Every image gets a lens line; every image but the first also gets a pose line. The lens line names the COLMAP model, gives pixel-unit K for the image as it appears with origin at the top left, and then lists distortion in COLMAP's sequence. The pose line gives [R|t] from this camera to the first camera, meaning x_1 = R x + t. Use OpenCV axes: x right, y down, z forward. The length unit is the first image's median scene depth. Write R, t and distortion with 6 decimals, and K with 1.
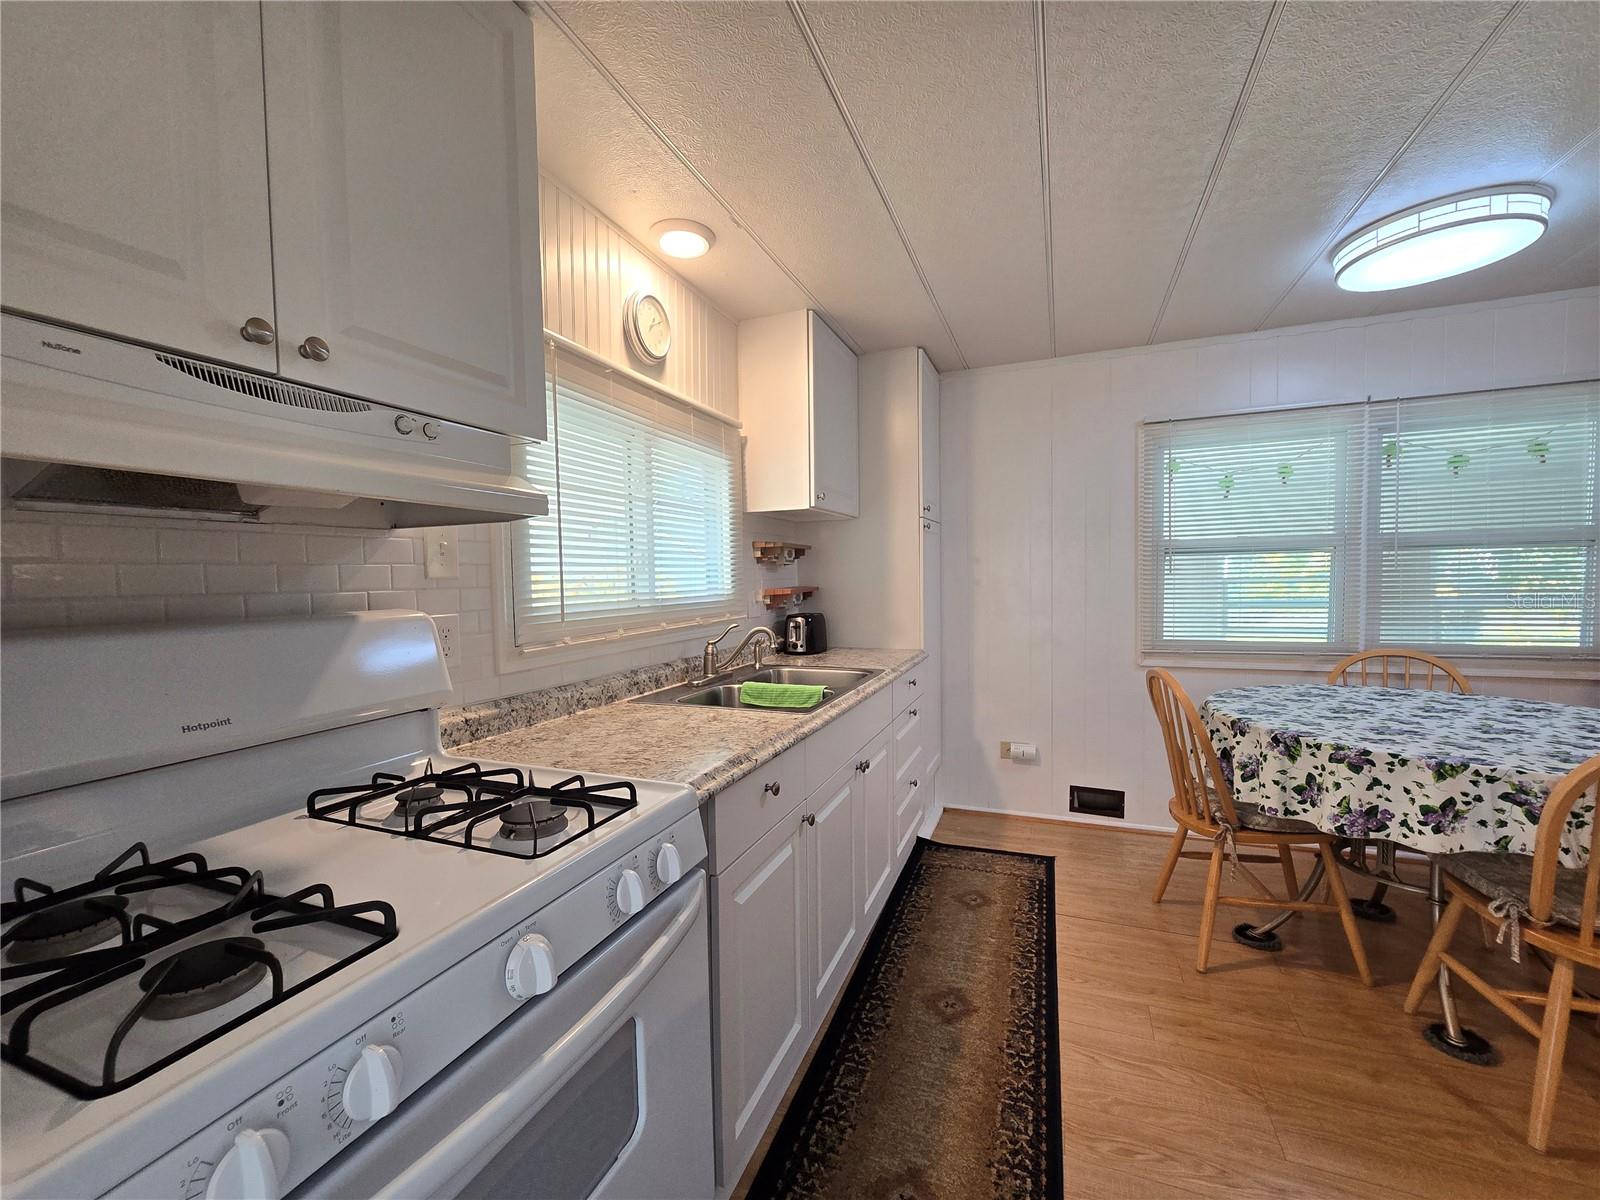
lens RADIAL K [[655.5, 0, 801.2], [0, 655.5, 610.7], [0, 0, 1]] dist [-0.000944, 0.000331]
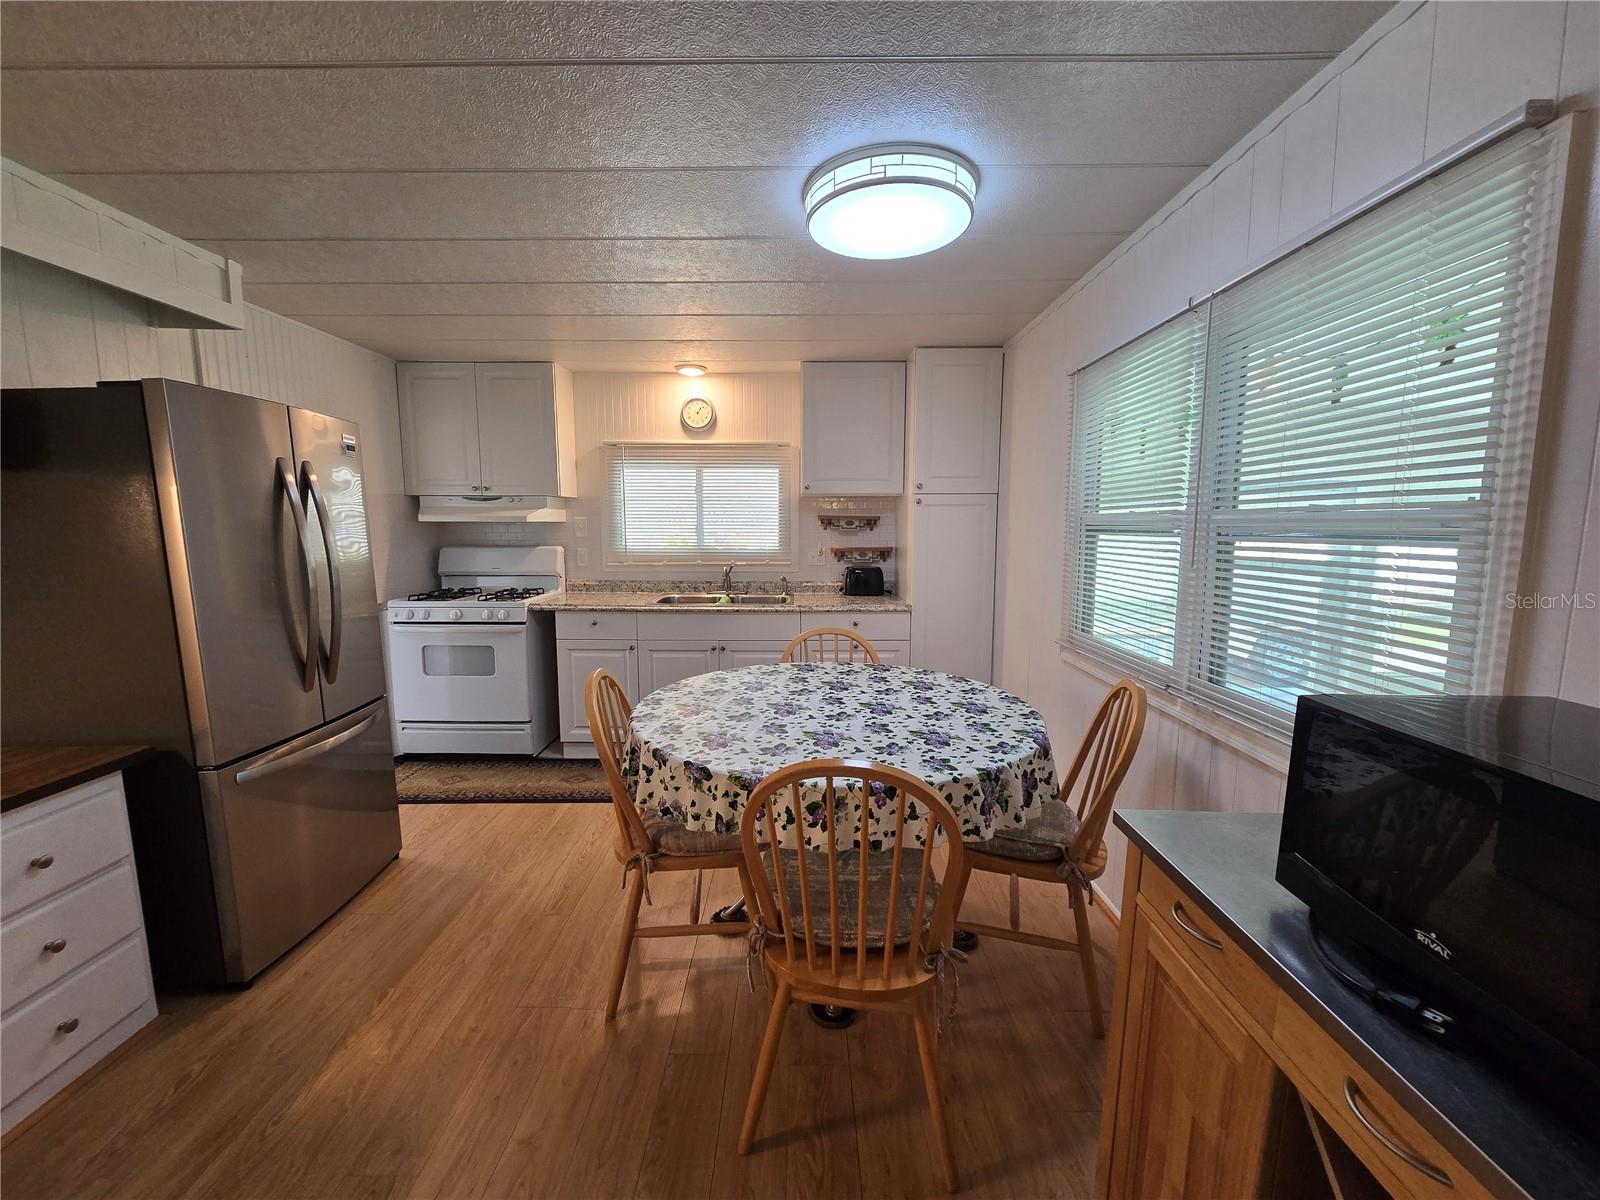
lens RADIAL K [[655.5, 0, 796.9], [0, 655.5, 607.7], [0, 0, 1]] dist [-0.000944, 0.000331]
pose [[0.368156, 0.143517, -0.918621, 1.467009], [-0.053347, 0.989648, 0.133234, -0.105853], [0.928232, -0.000045, 0.372001, 0.454023]]
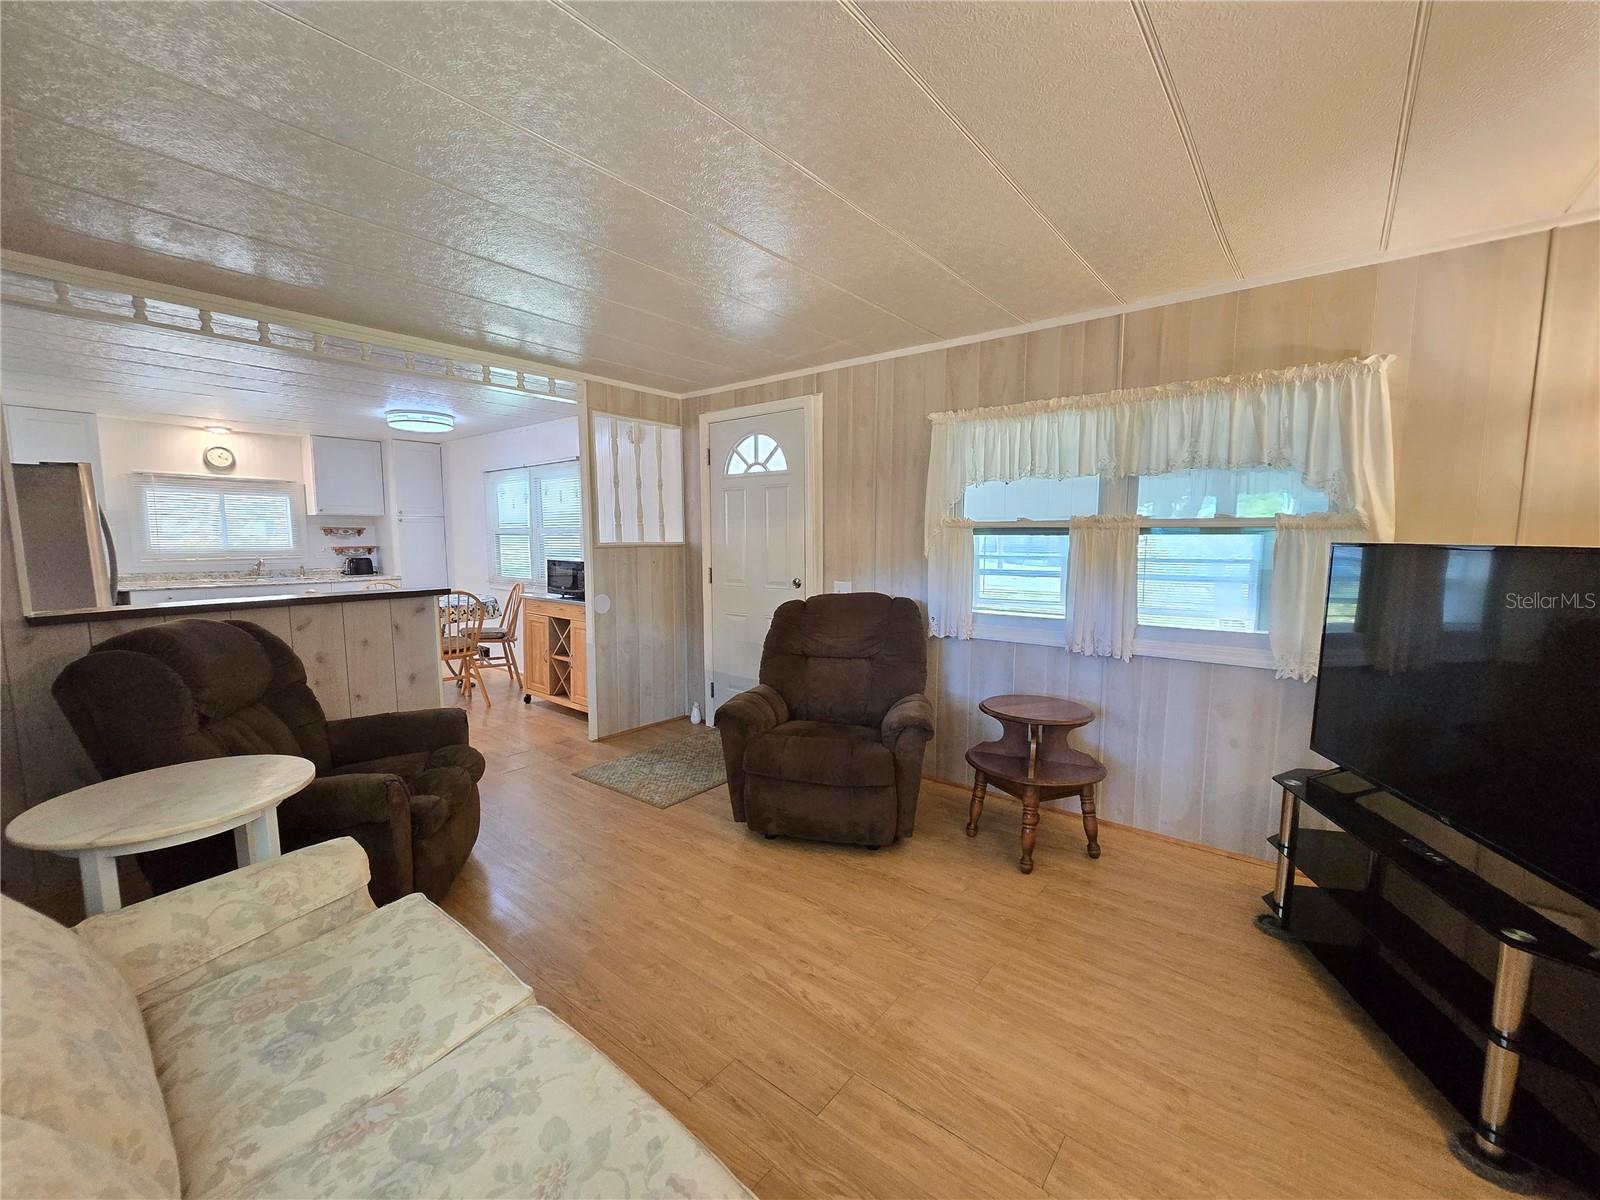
lens RADIAL K [[655.5, 0, 790.0], [0, 655.5, 604.7], [0, 0, 1]] dist [-0.000944, 0.000331]
pose [[0.951689, 0.061540, -0.300832, 2.590148], [-0.041565, 0.996512, 0.072361, -0.074393], [0.304236, -0.056361, 0.950928, -0.877409]]
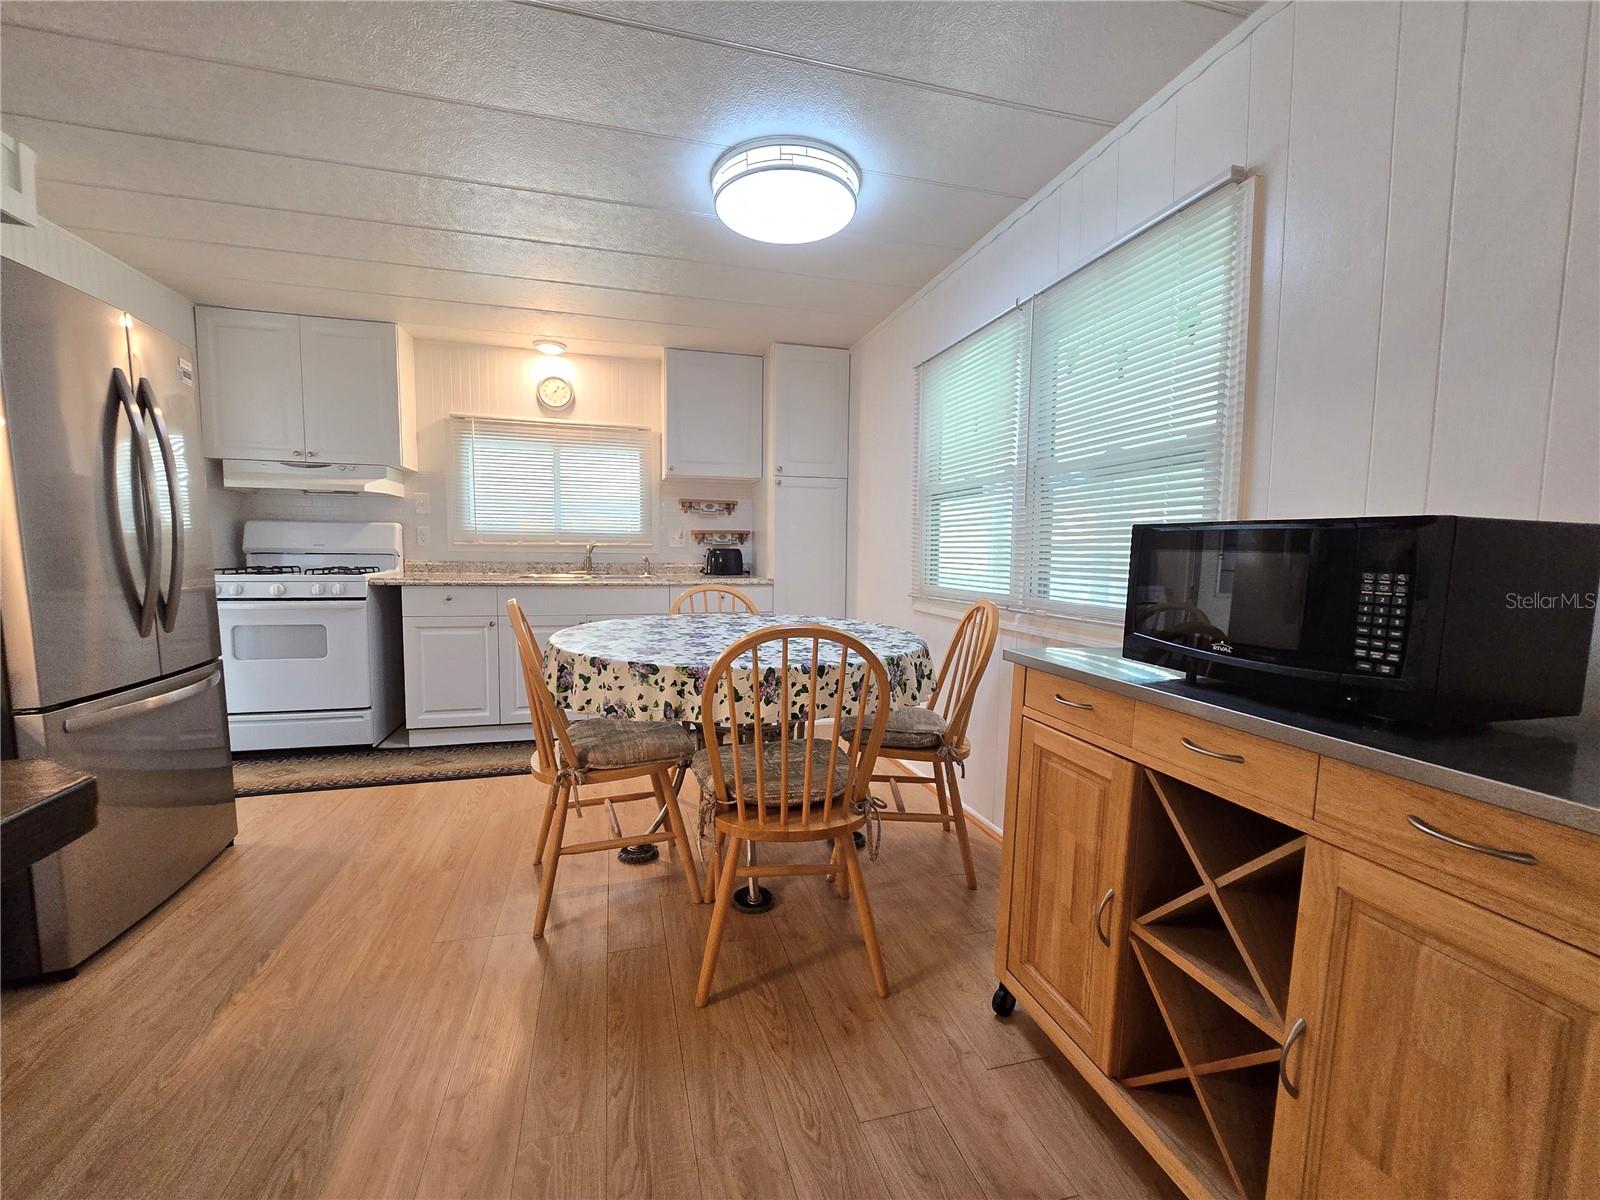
lens RADIAL K [[655.5, 0, 797.5], [0, 655.5, 605.2], [0, 0, 1]] dist [-0.000944, 0.000331]
pose [[0.606227, 0.103042, -0.788588, 1.501983], [-0.064769, 0.994674, 0.080180, 0.002046], [0.792650, 0.002469, 0.609672, 0.319307]]
